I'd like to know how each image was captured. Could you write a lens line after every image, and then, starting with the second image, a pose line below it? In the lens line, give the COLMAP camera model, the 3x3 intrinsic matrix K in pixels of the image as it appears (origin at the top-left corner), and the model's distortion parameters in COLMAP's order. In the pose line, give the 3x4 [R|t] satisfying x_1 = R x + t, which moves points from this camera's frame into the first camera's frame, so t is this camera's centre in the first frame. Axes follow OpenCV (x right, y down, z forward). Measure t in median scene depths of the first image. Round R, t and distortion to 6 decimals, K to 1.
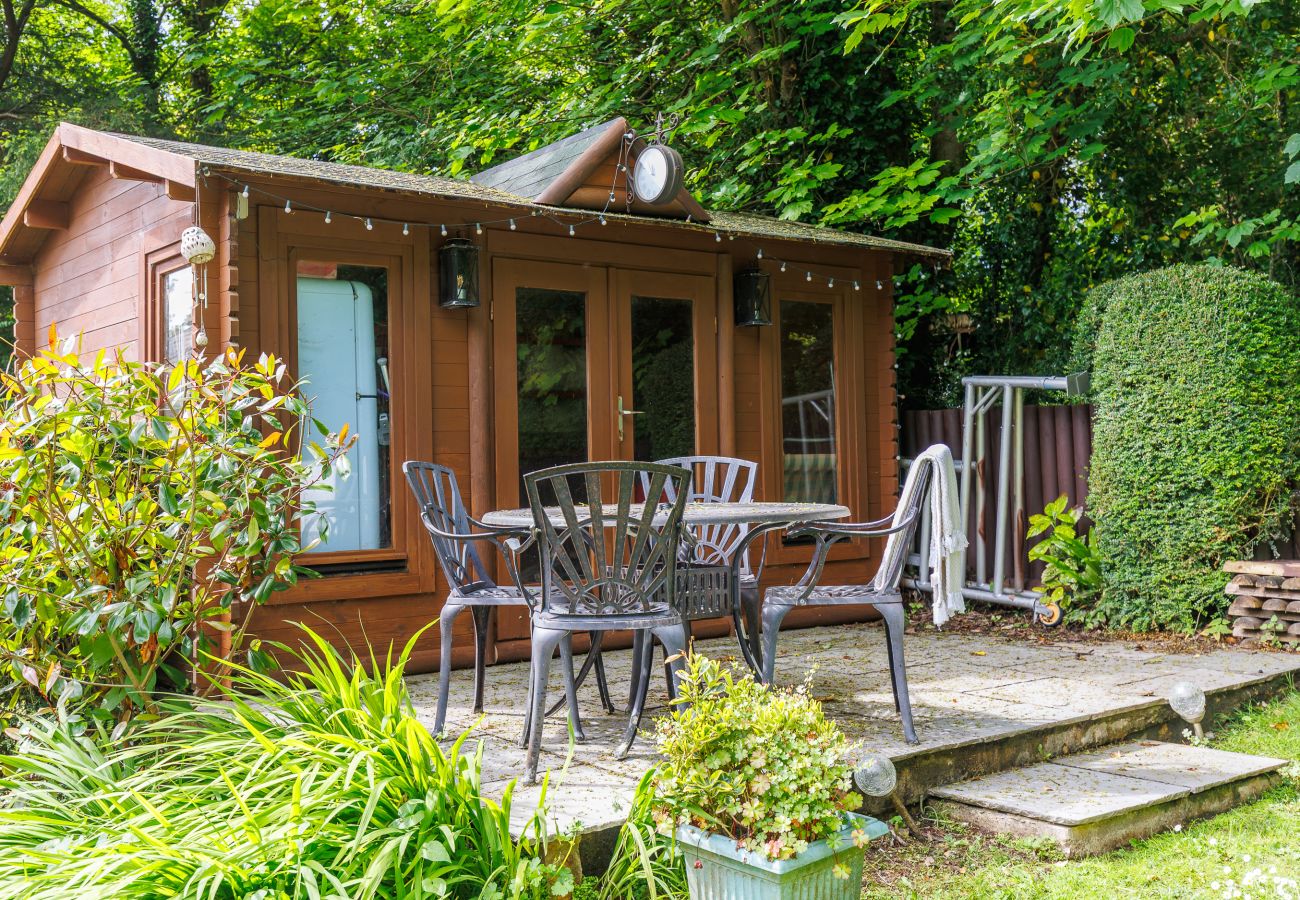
lens RADIAL K [[1471.3, 0, 650.0], [0, 1471.3, 450.0], [0, 0, 1]] dist [-0.000115, -0.001571]
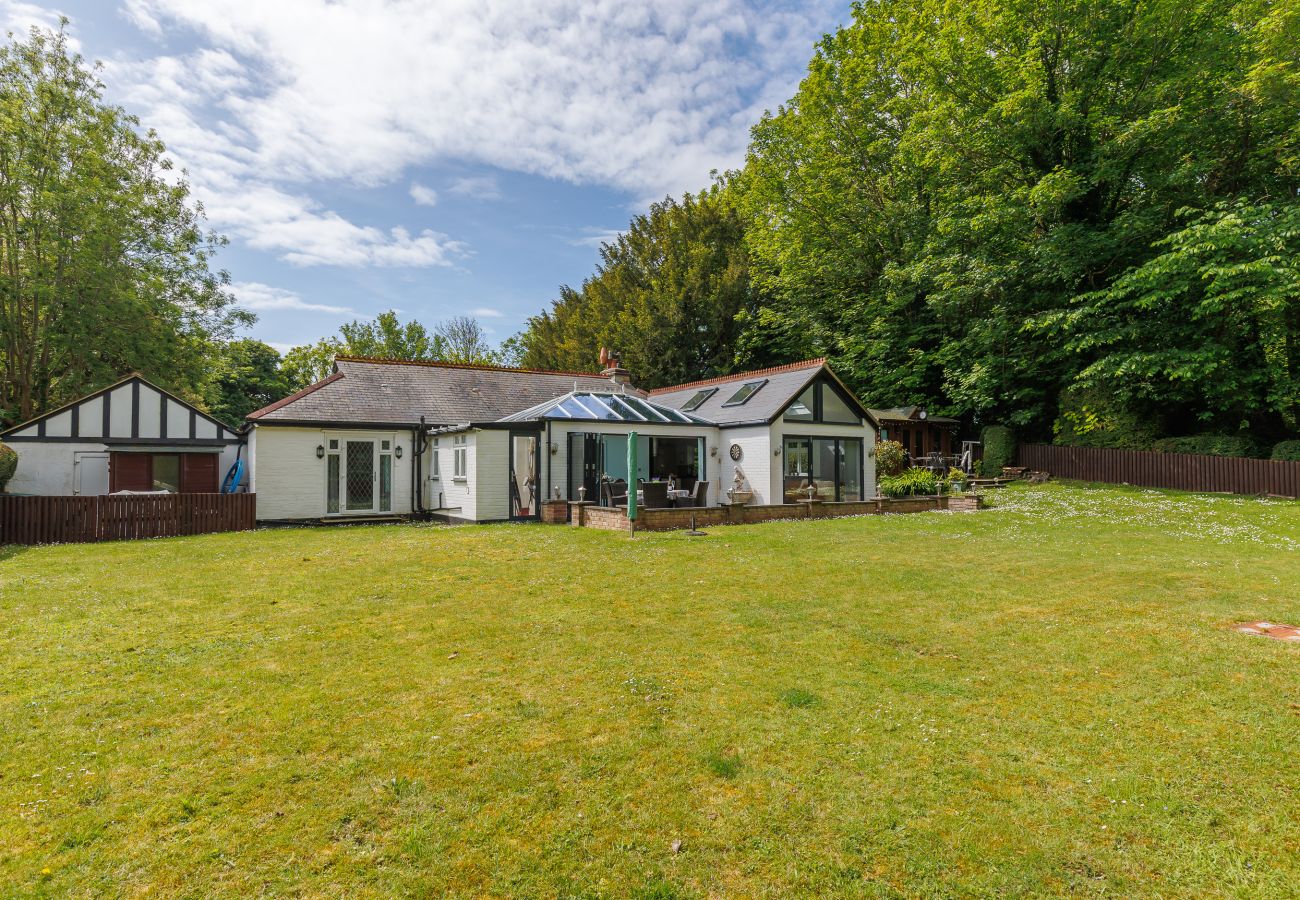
lens RADIAL K [[687.9, 0, 661.9], [0, 687.9, 472.5], [0, 0, 1]] dist [0.003213, 0.000163]
pose [[0.991872, 0.017964, -0.125962, -0.888420], [-0.013065, 0.999129, 0.039619, -0.013534], [0.126564, -0.037651, 0.991244, -2.696289]]
